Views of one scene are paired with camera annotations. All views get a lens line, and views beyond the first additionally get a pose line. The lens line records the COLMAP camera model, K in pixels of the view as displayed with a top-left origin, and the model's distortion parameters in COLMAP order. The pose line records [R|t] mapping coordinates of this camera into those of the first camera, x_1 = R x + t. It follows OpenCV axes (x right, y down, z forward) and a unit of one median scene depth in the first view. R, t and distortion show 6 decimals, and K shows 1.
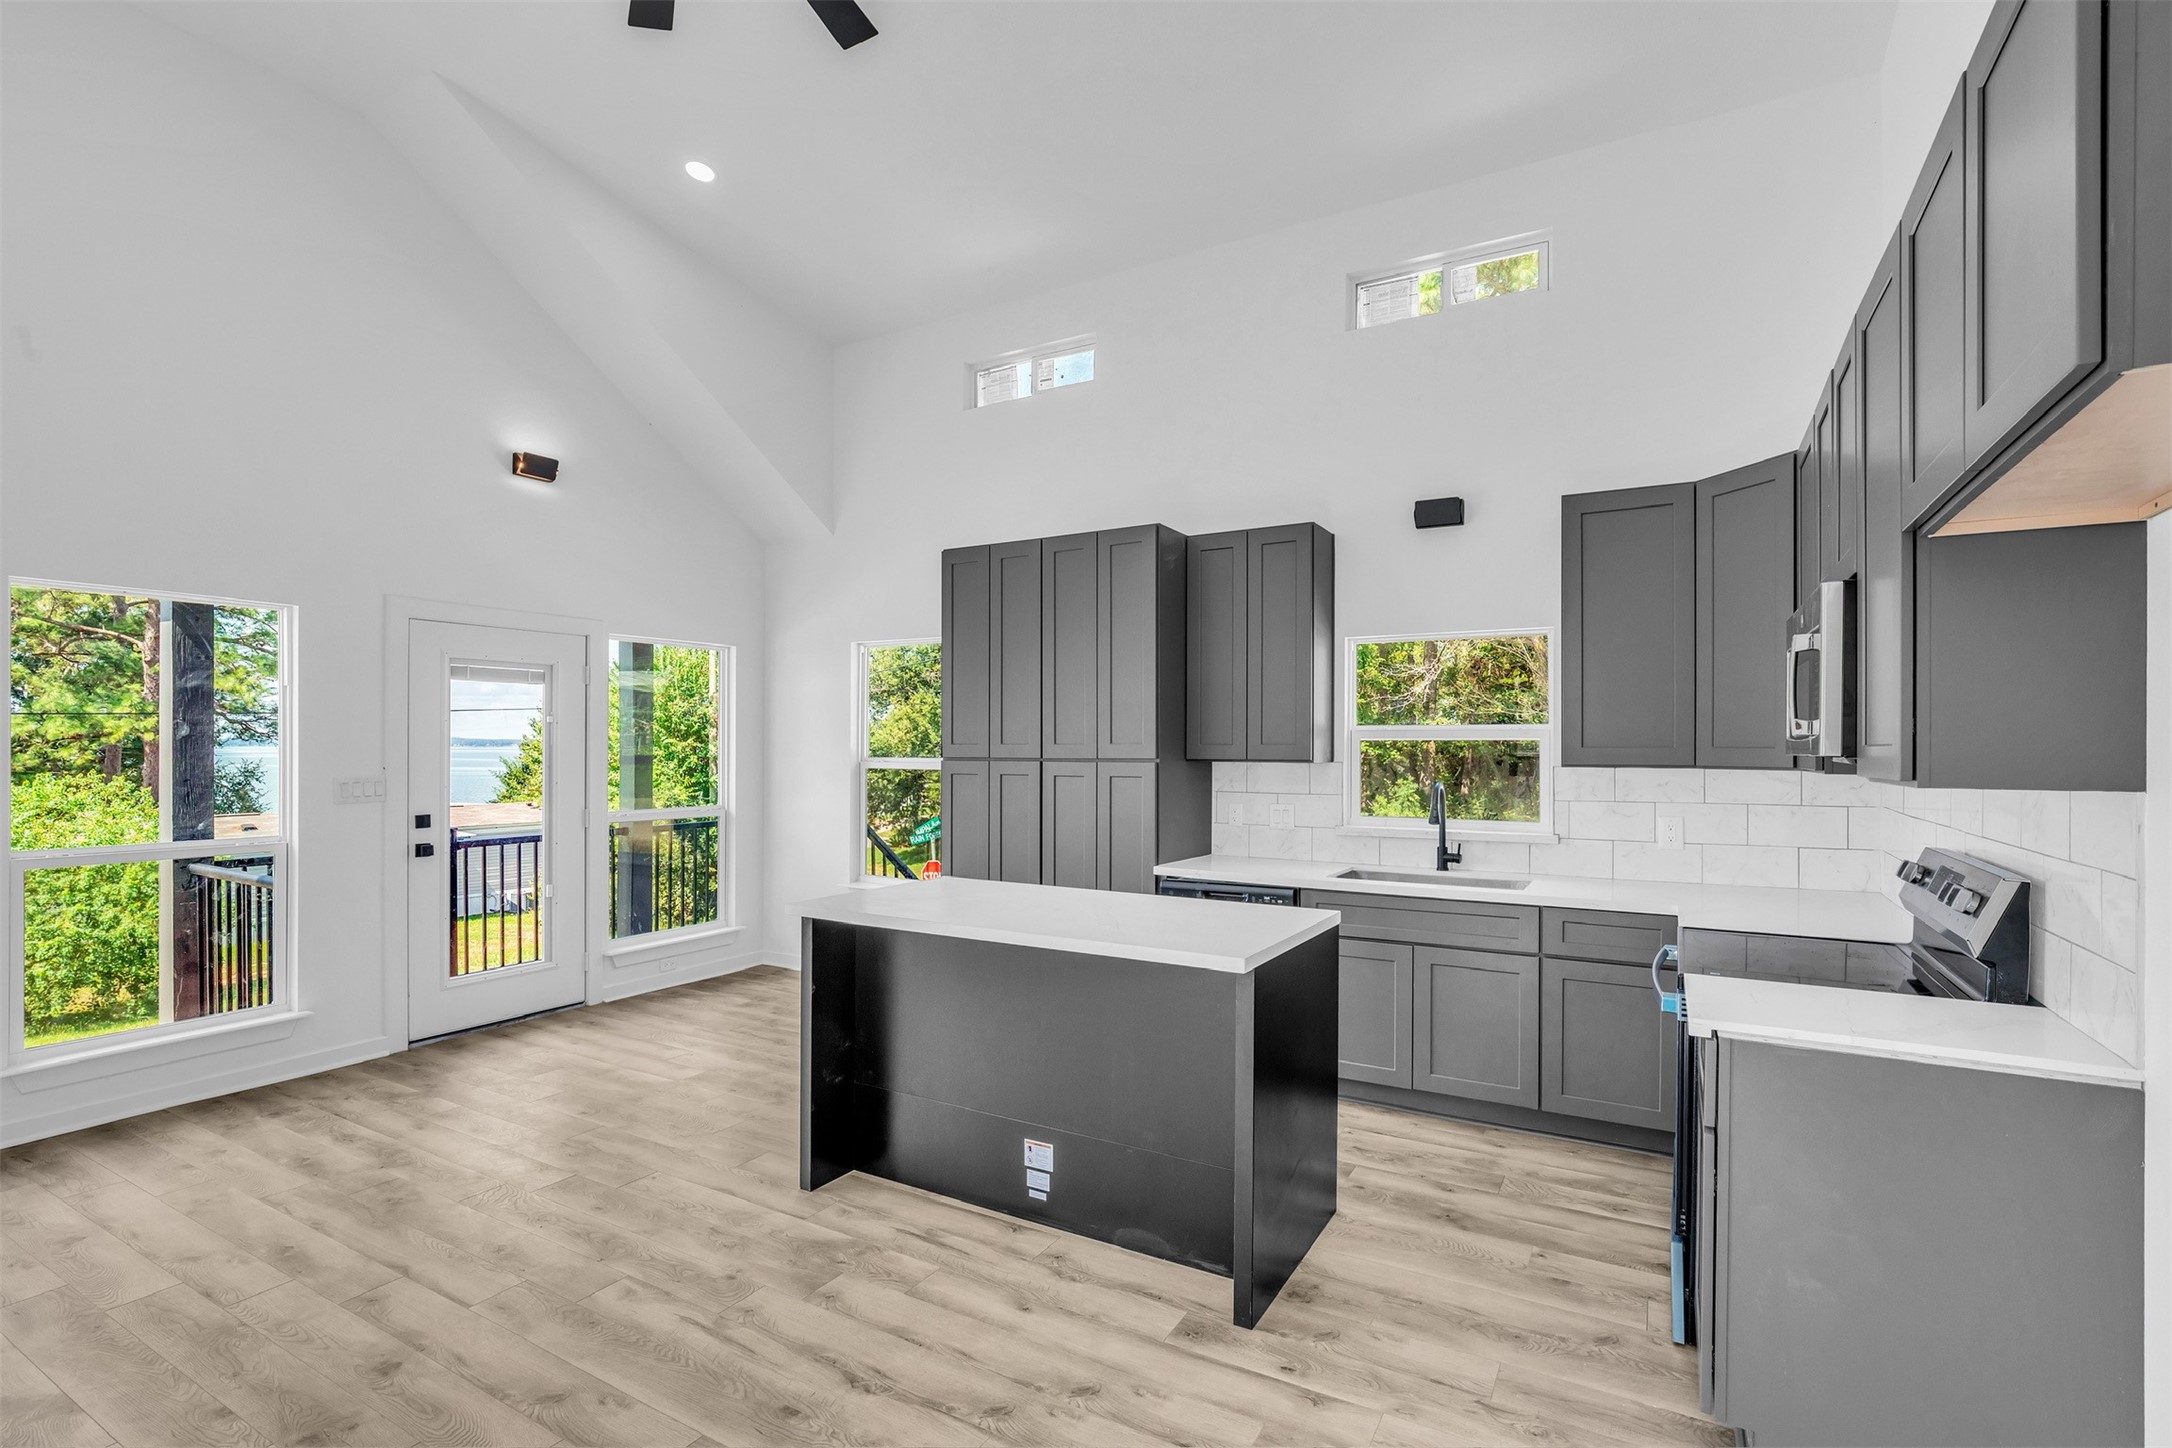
lens RADIAL K [[998.4, 0, 1083.4], [0, 998.4, 738.2], [0, 0, 1]] dist [-0.021764, 0.006612]
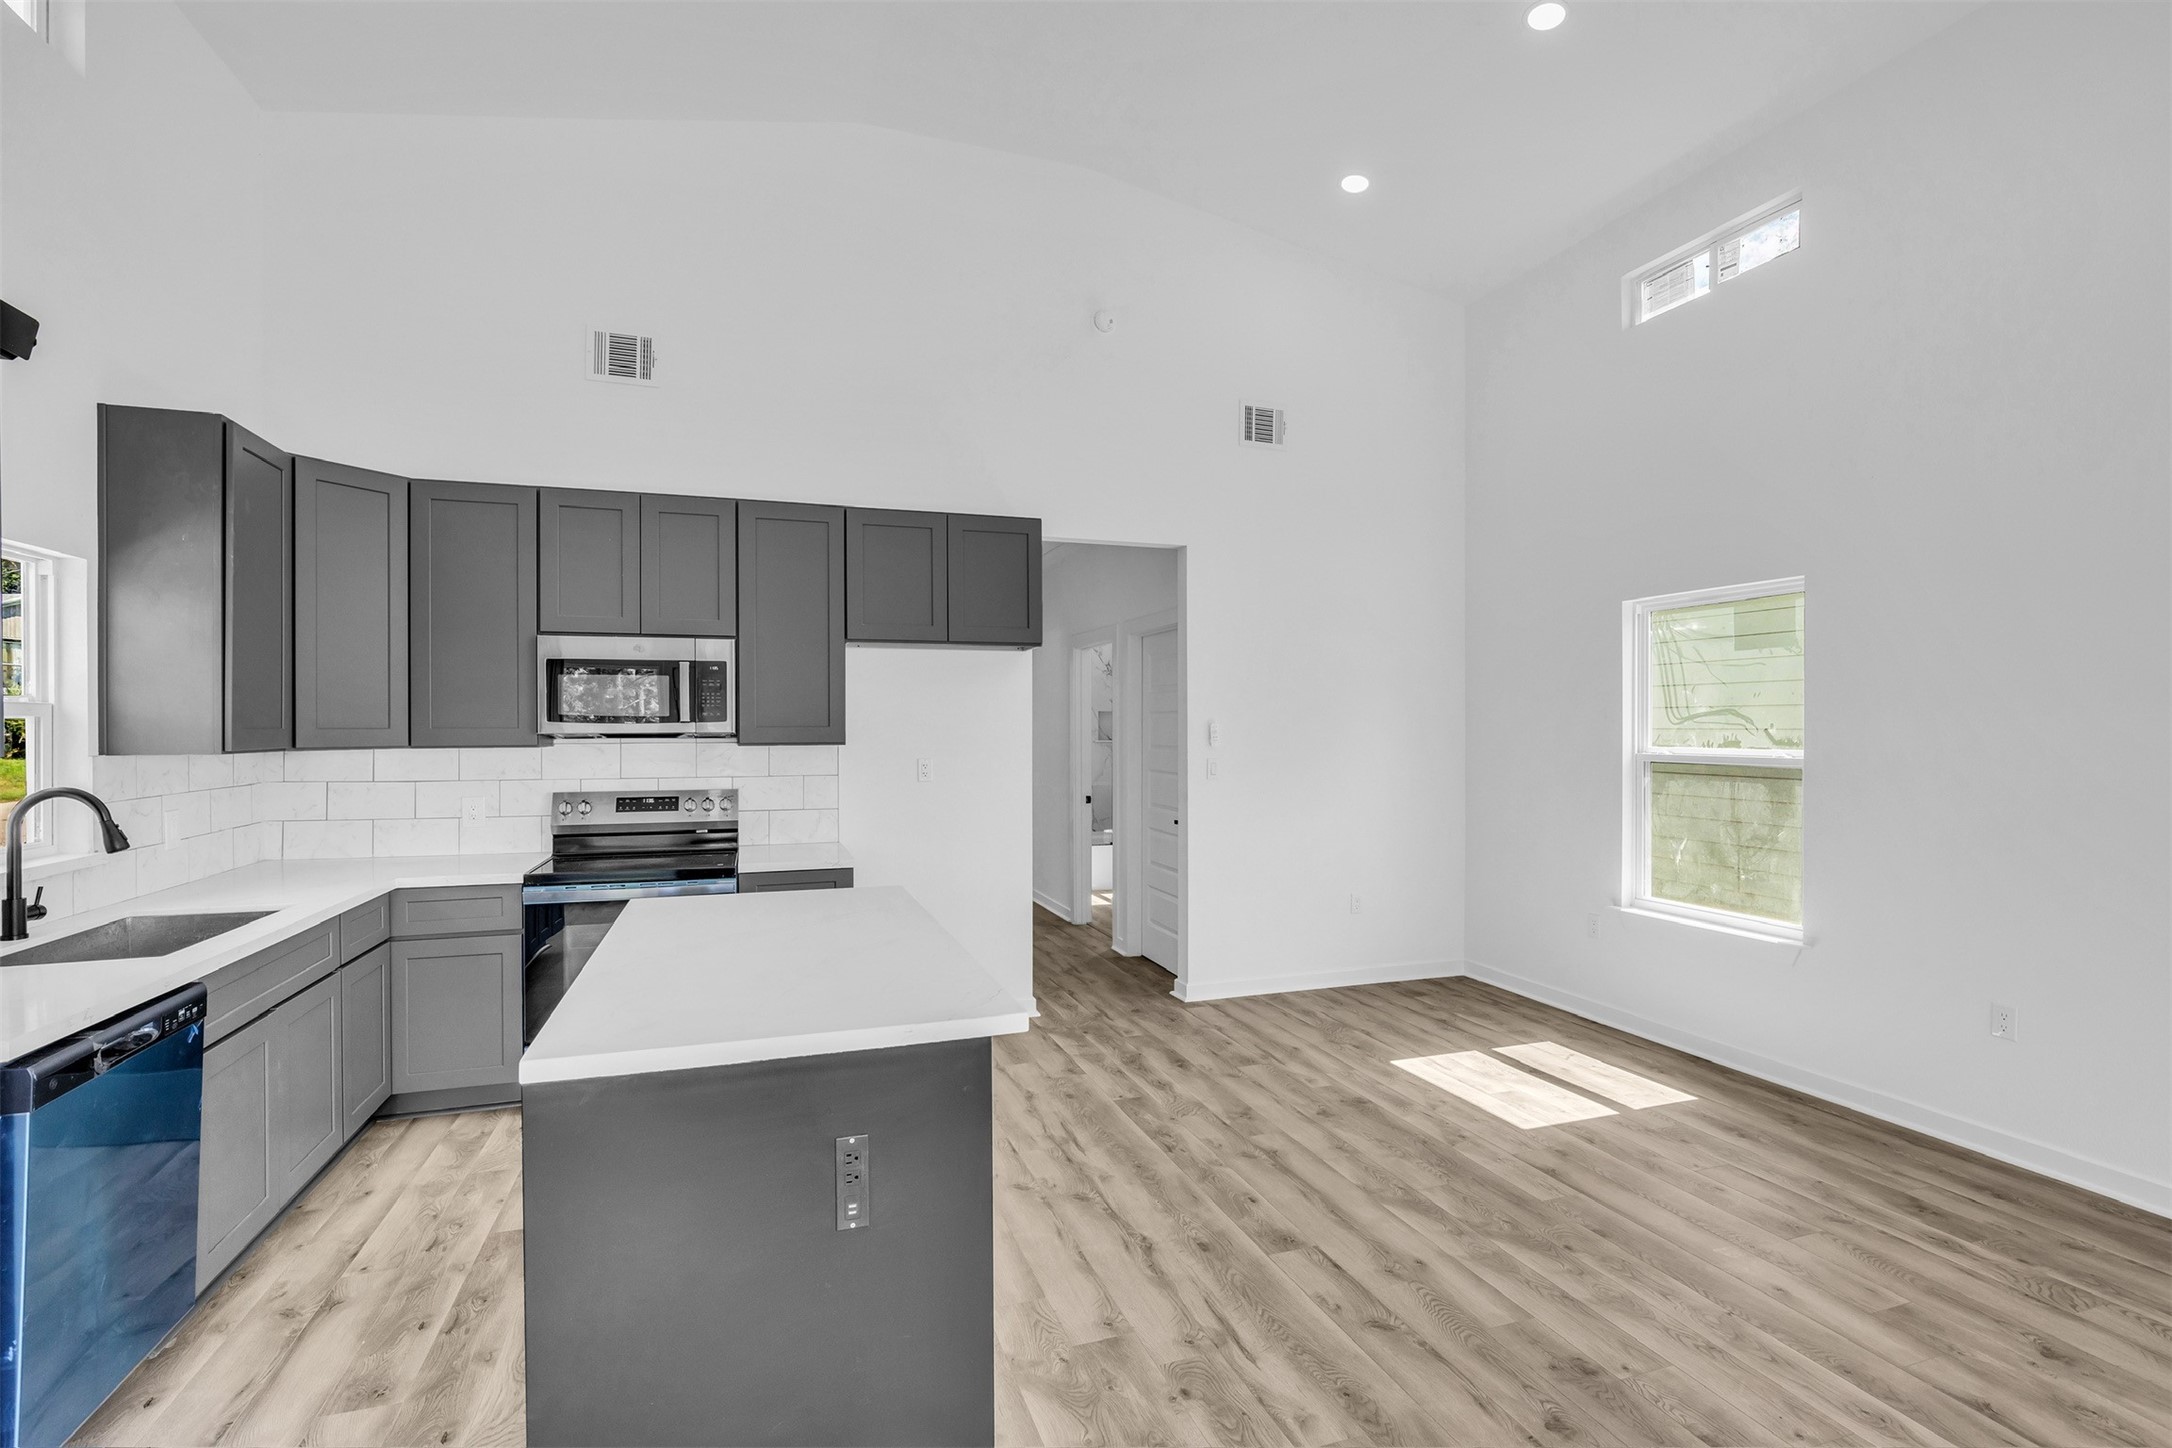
lens RADIAL K [[998.4, 0, 1083.9], [0, 998.4, 728.2], [0, 0, 1]] dist [-0.021764, 0.006612]
pose [[-0.755176, -0.004449, 0.655507, -0.514778], [-0.007308, 0.999972, -0.001632, 0.003682], [-0.655481, -0.006023, -0.755187, 1.047169]]
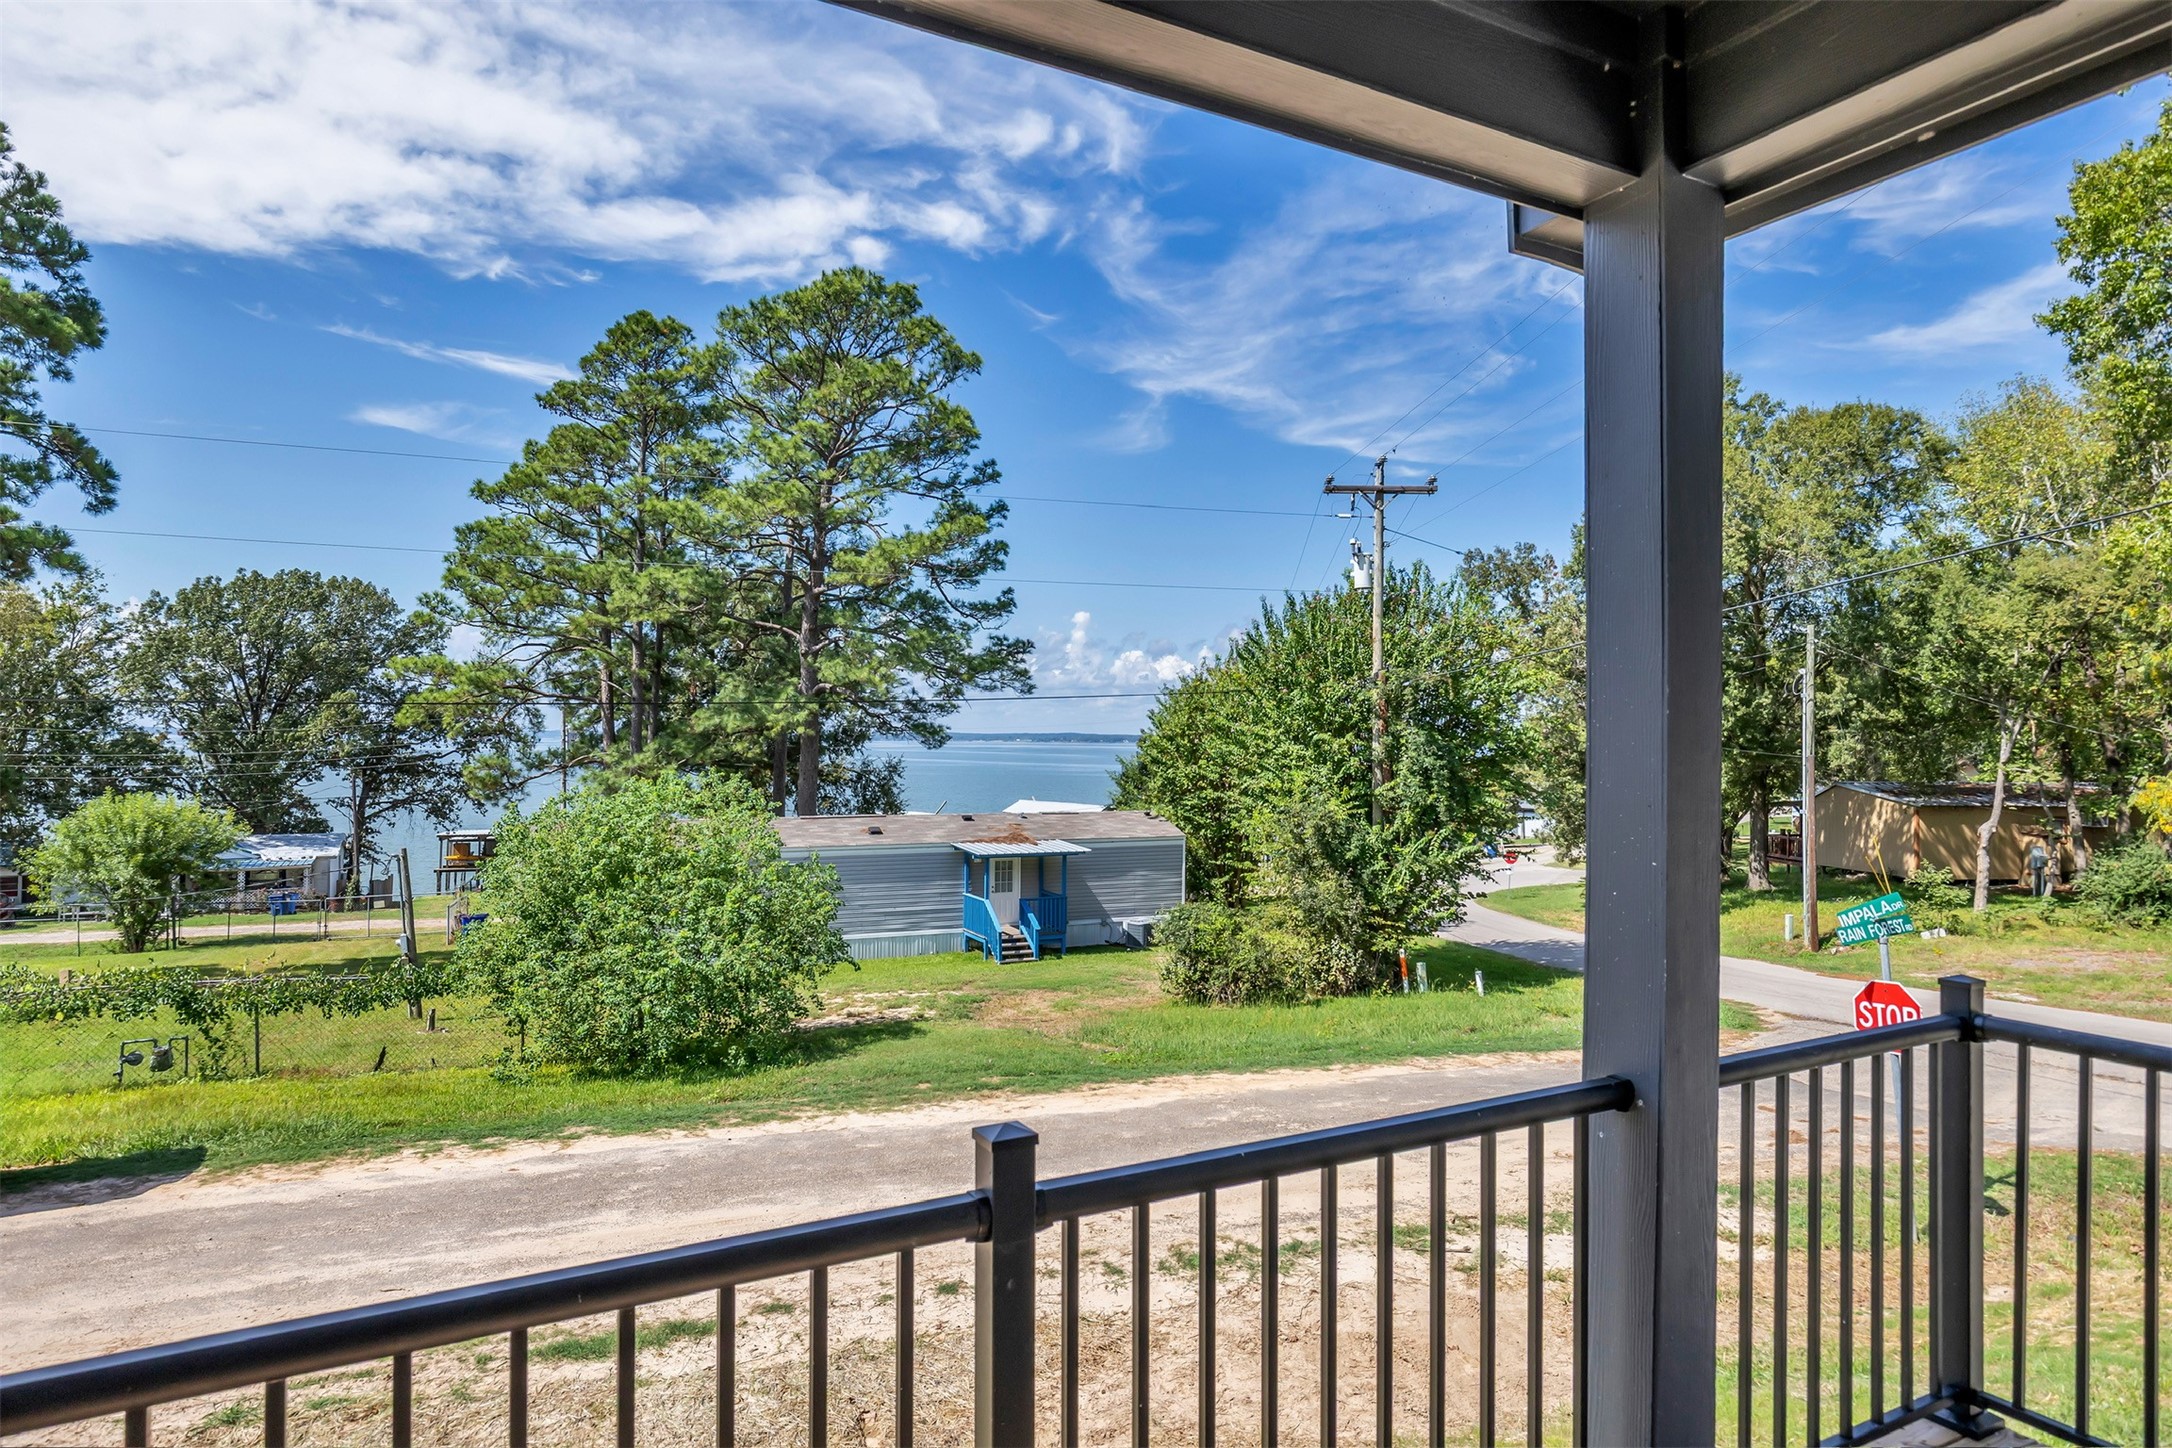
lens RADIAL K [[1207.7, 0, 1078.9], [0, 1207.7, 714.9], [0, 0, 1]] dist [0.001188, 0.001663]
pose [[0.847232, -0.005908, -0.531189, -0.703697], [-0.002589, 0.999880, -0.015252, 0.003975], [0.531216, 0.014297, 0.847116, 1.135722]]
